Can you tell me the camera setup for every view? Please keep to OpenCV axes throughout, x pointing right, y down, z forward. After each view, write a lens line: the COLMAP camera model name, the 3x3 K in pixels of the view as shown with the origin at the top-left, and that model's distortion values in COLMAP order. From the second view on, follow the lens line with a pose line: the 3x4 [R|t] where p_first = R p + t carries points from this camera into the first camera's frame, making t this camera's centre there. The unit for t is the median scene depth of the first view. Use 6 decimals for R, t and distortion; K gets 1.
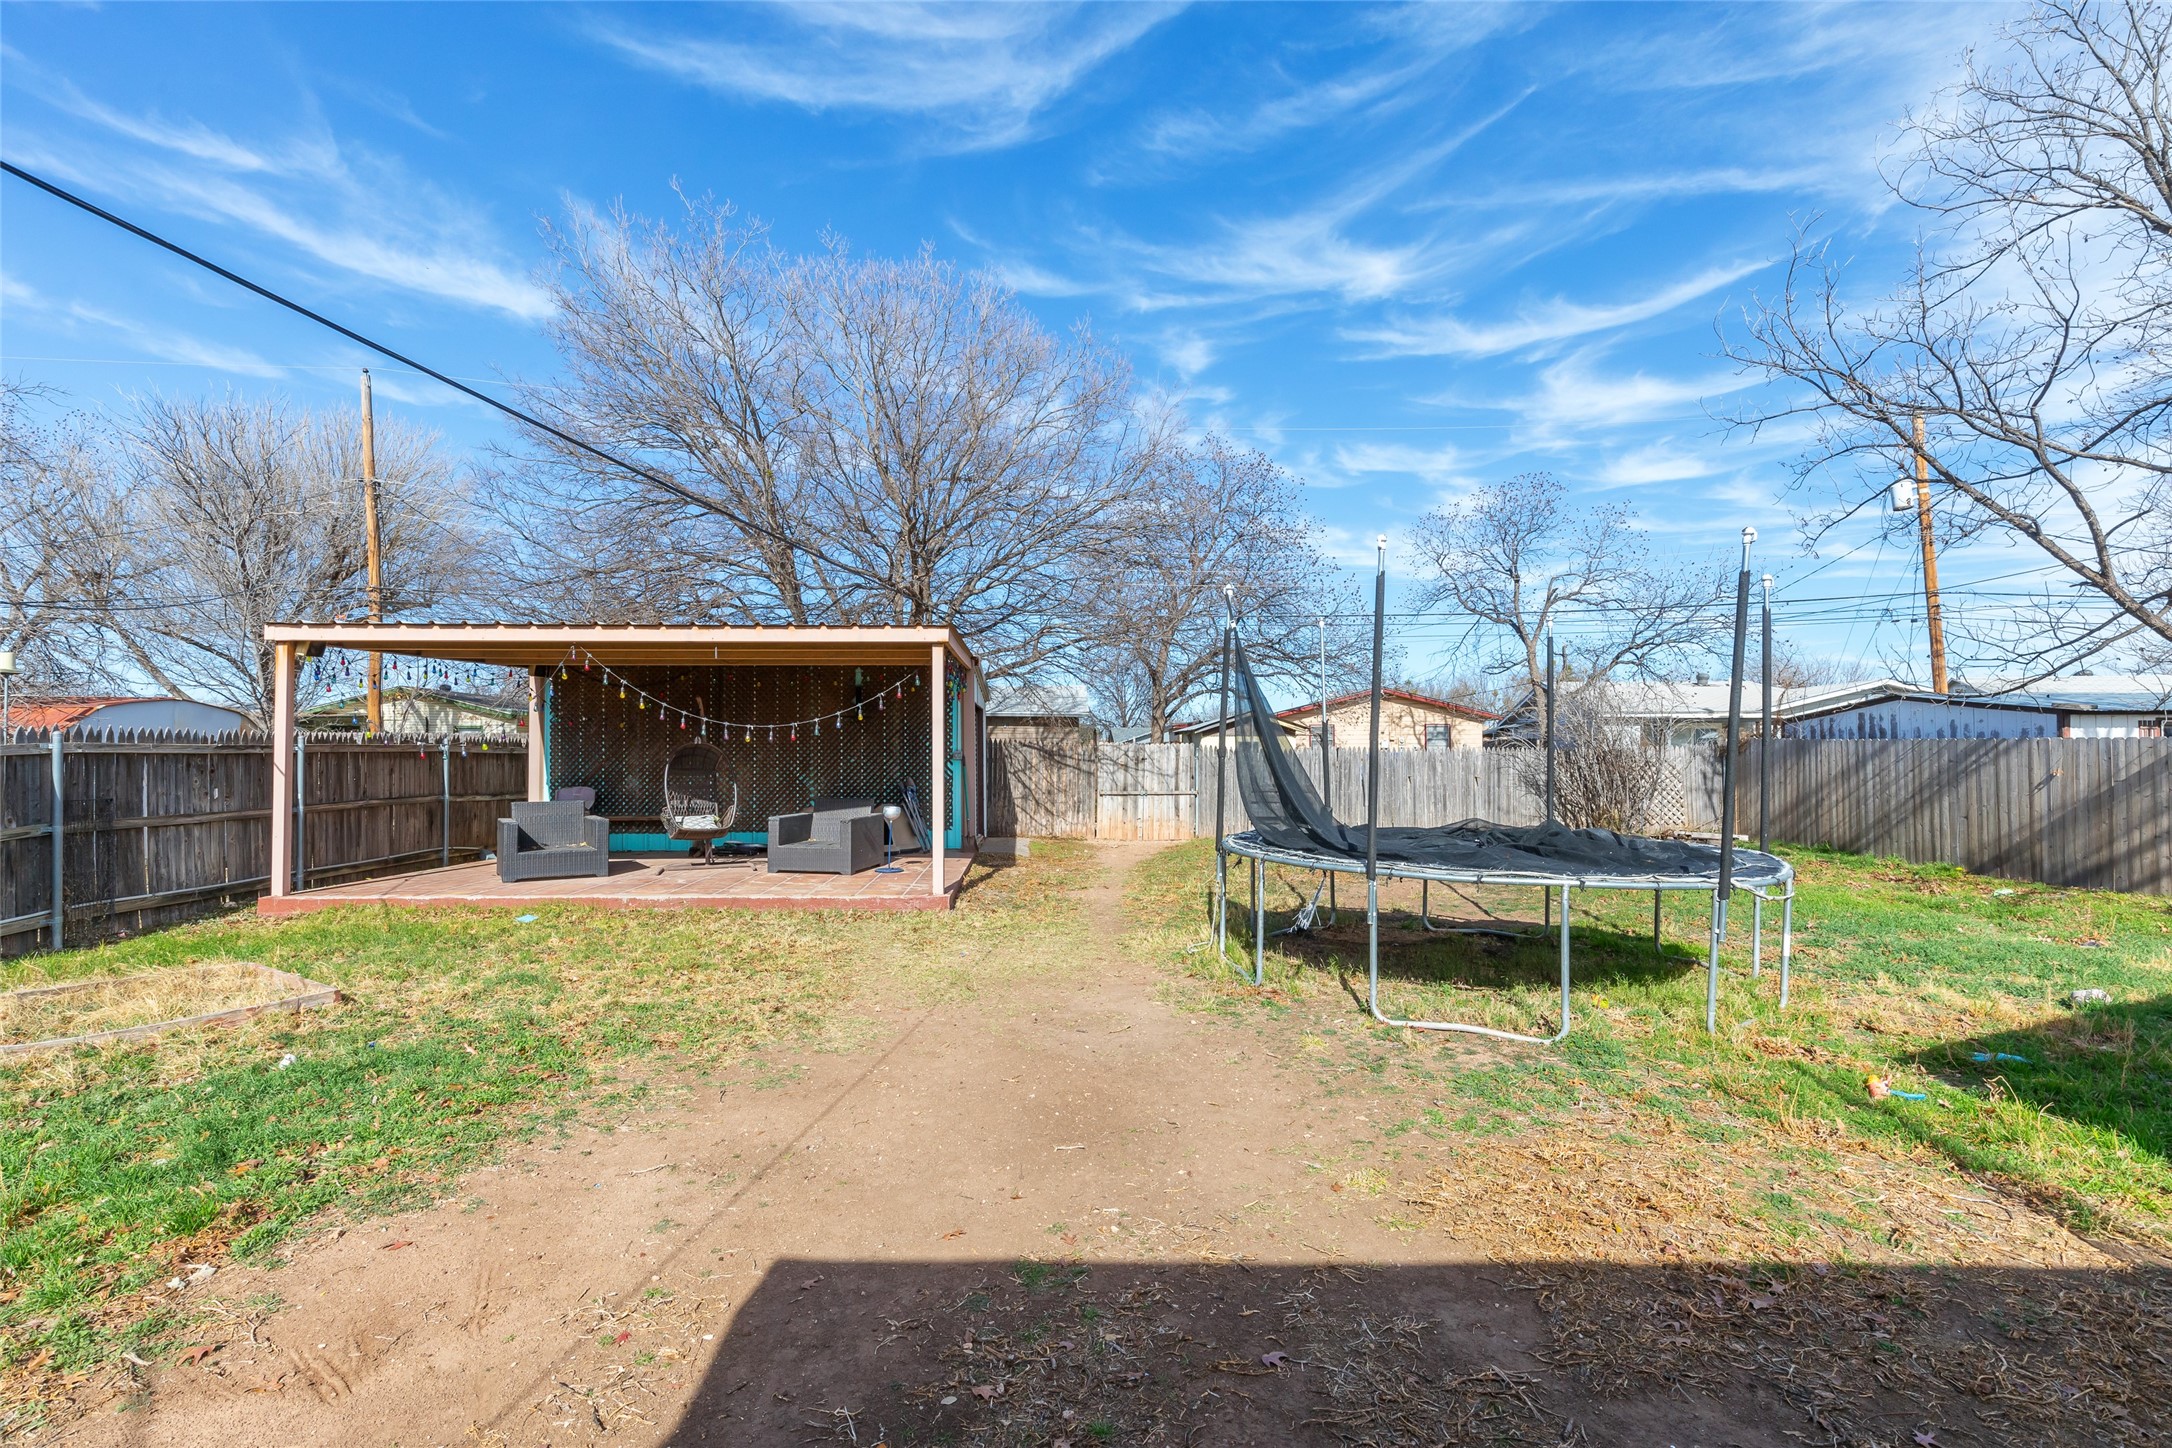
lens RADIAL K [[979.1, 0, 1085.7], [0, 979.1, 731.2], [0, 0, 1]] dist [0.003758, -0.000667]
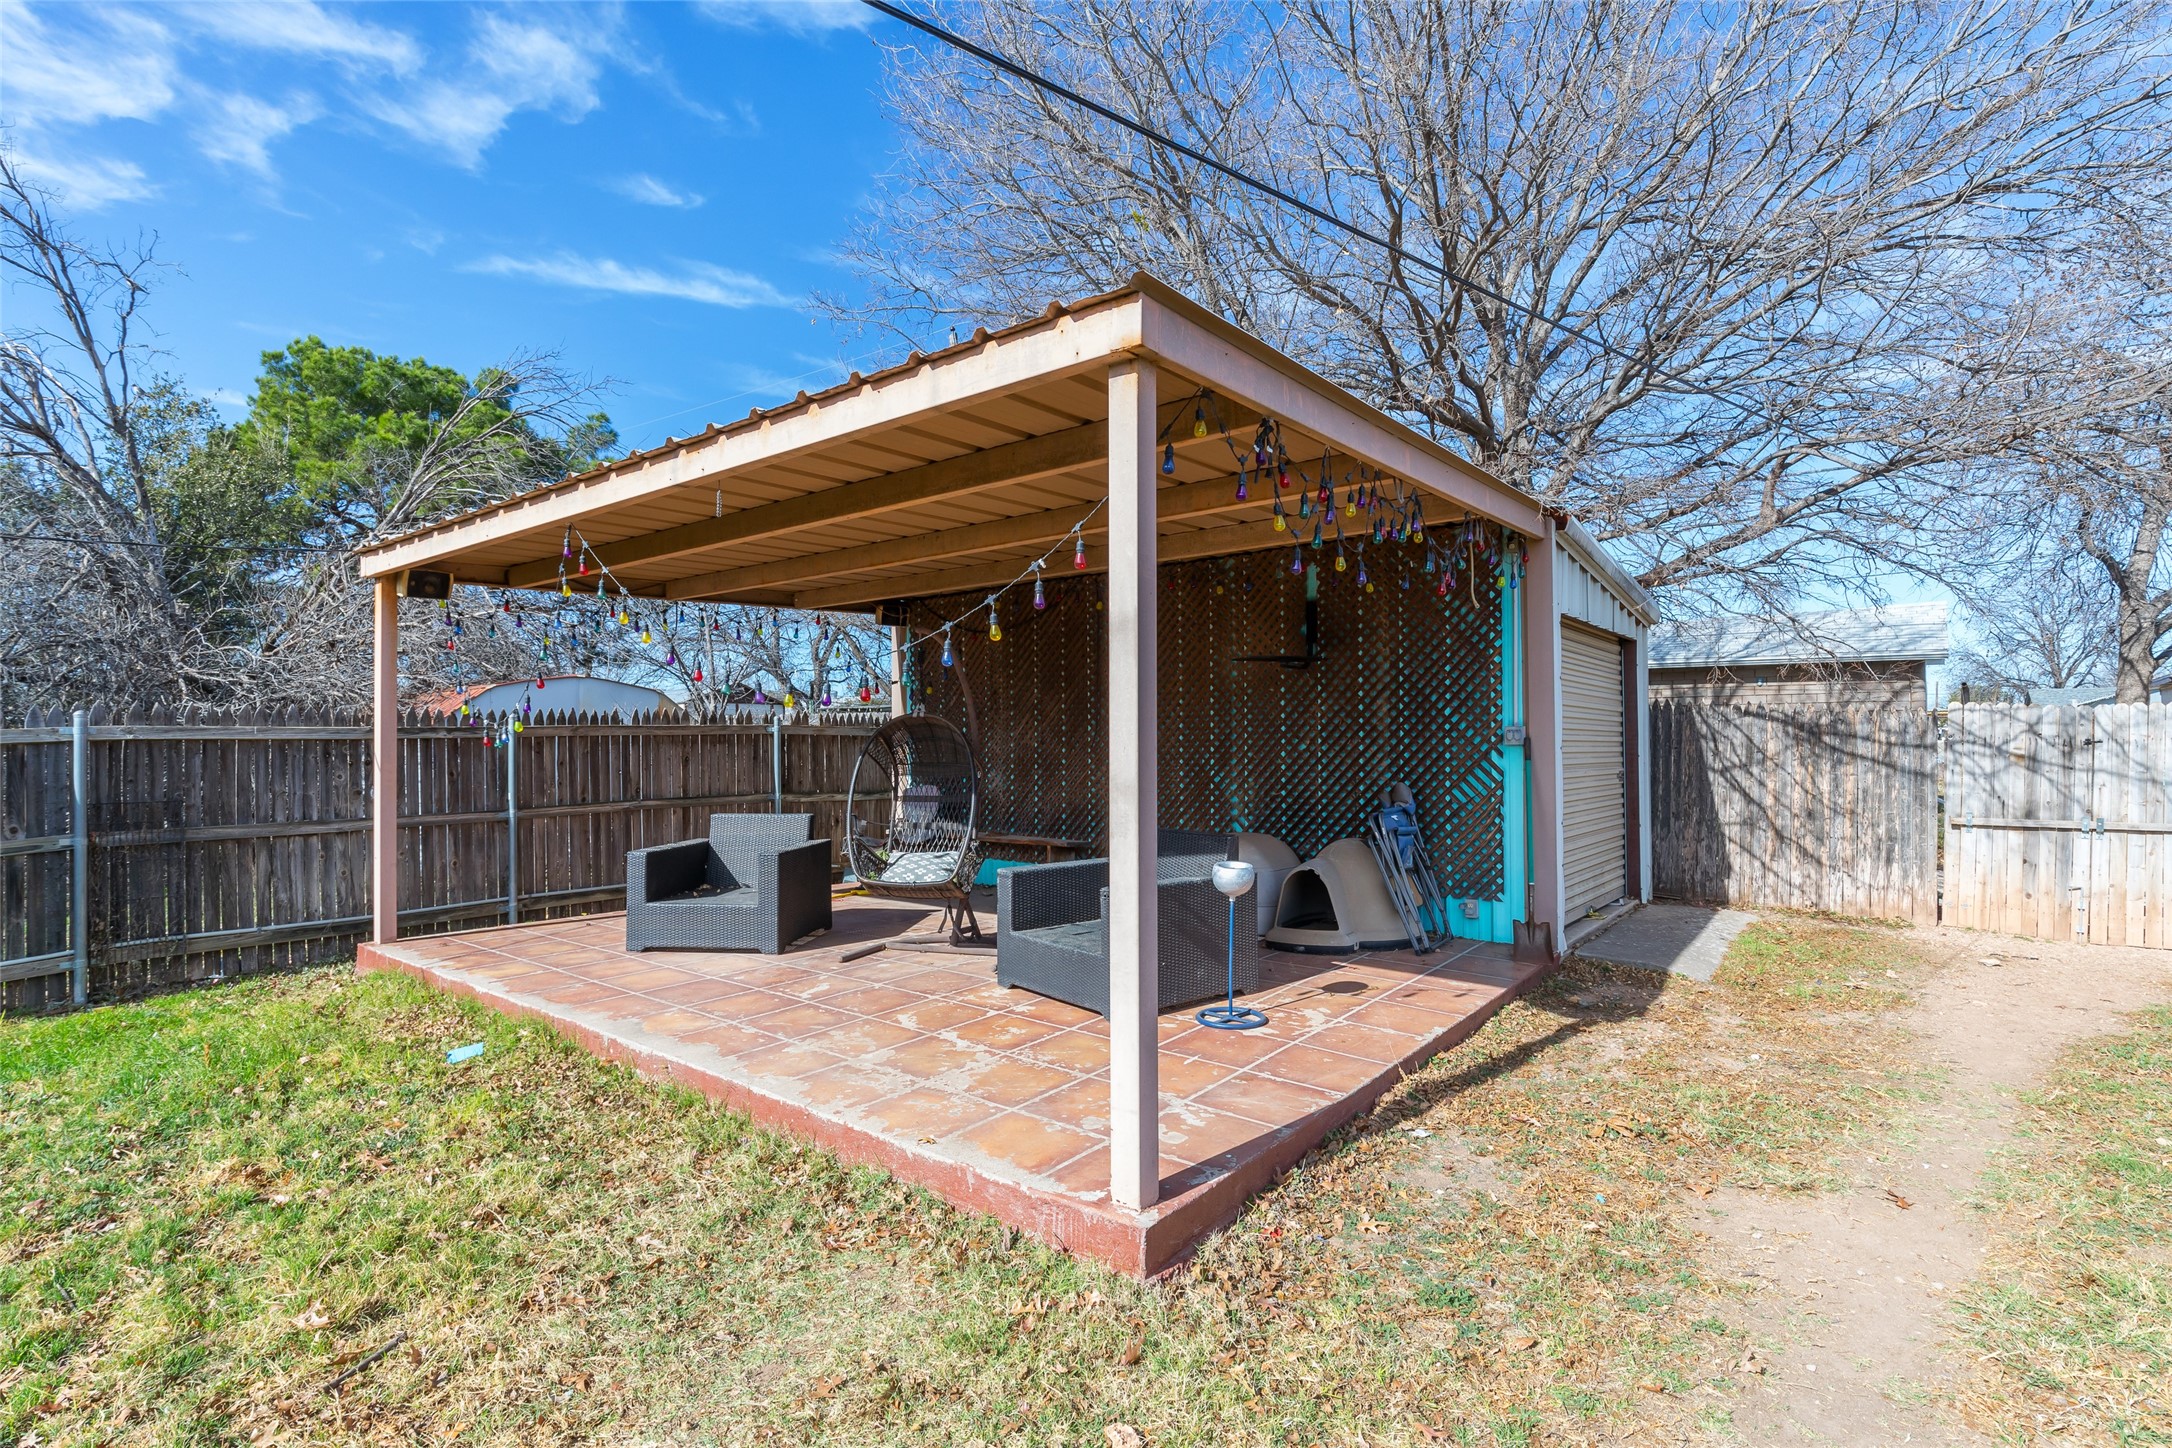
lens RADIAL K [[1055.6, 0, 1094.2], [0, 1055.6, 732.3], [0, 0, 1]] dist [-0.005044, 0.001897]
pose [[0.762110, -0.006337, -0.647417, 0.036784], [0.021062, 0.999666, 0.015007, 0.012714], [0.647105, -0.025073, 0.761988, 0.554060]]
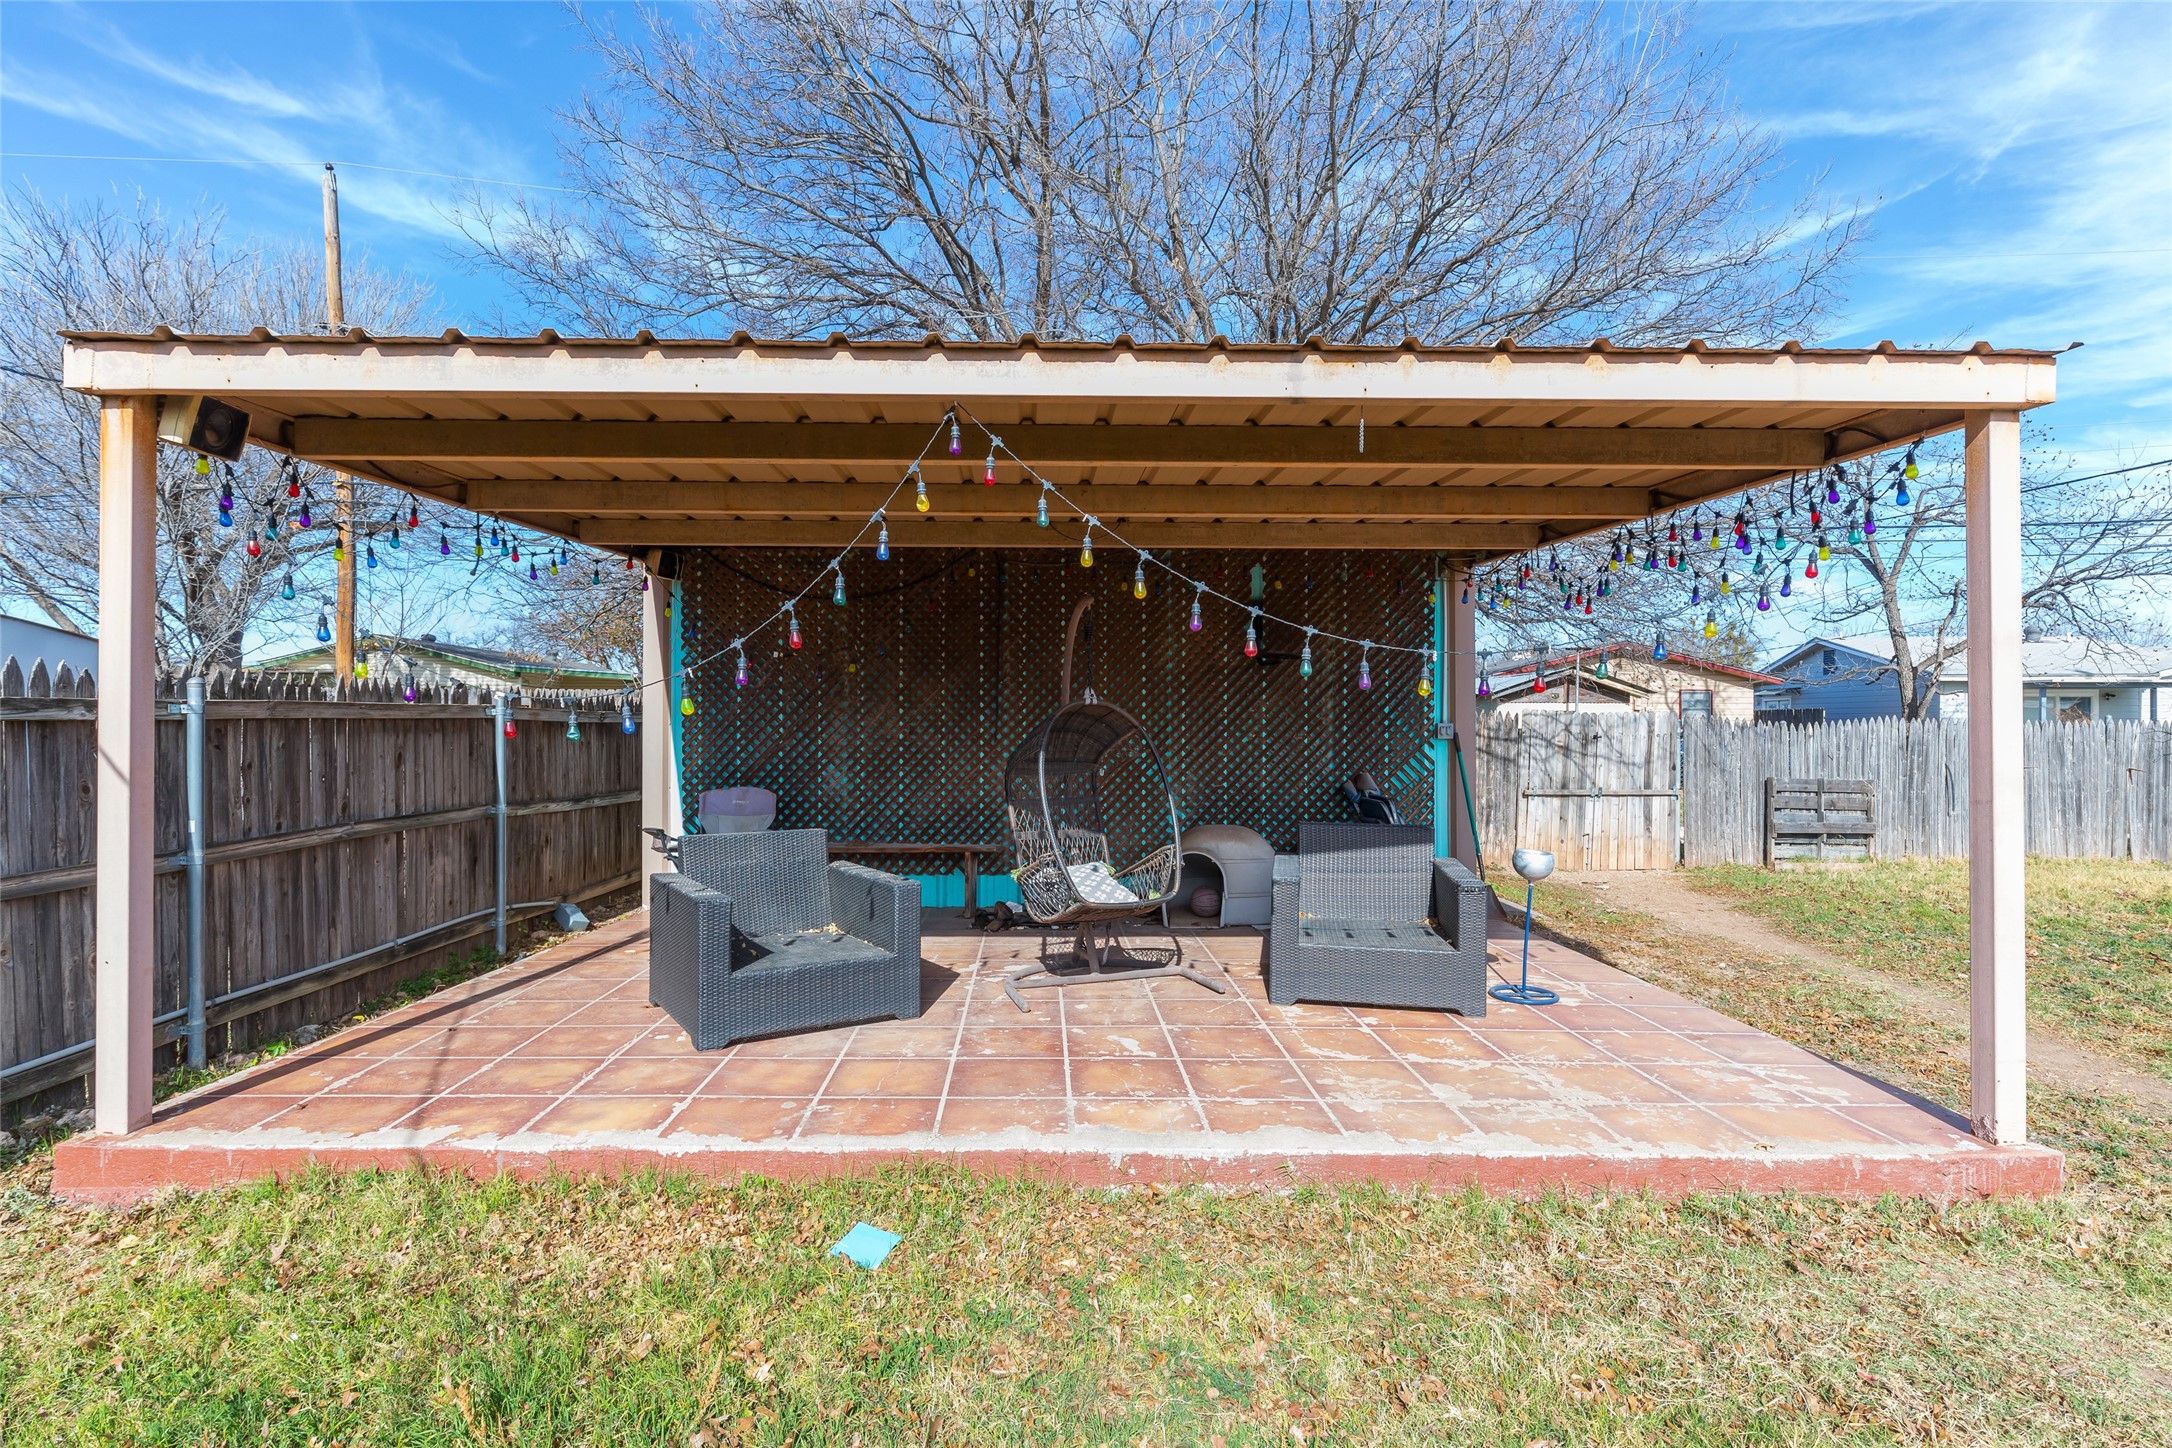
lens RADIAL K [[1055.6, 0, 1073.6], [0, 1055.6, 722.5], [0, 0, 1]] dist [-0.005044, 0.001897]
pose [[0.999825, 0.005694, -0.017812, -0.347454], [-0.005311, 0.999755, 0.021500, 0.009447], [0.017930, -0.021402, 0.999610, 0.463098]]
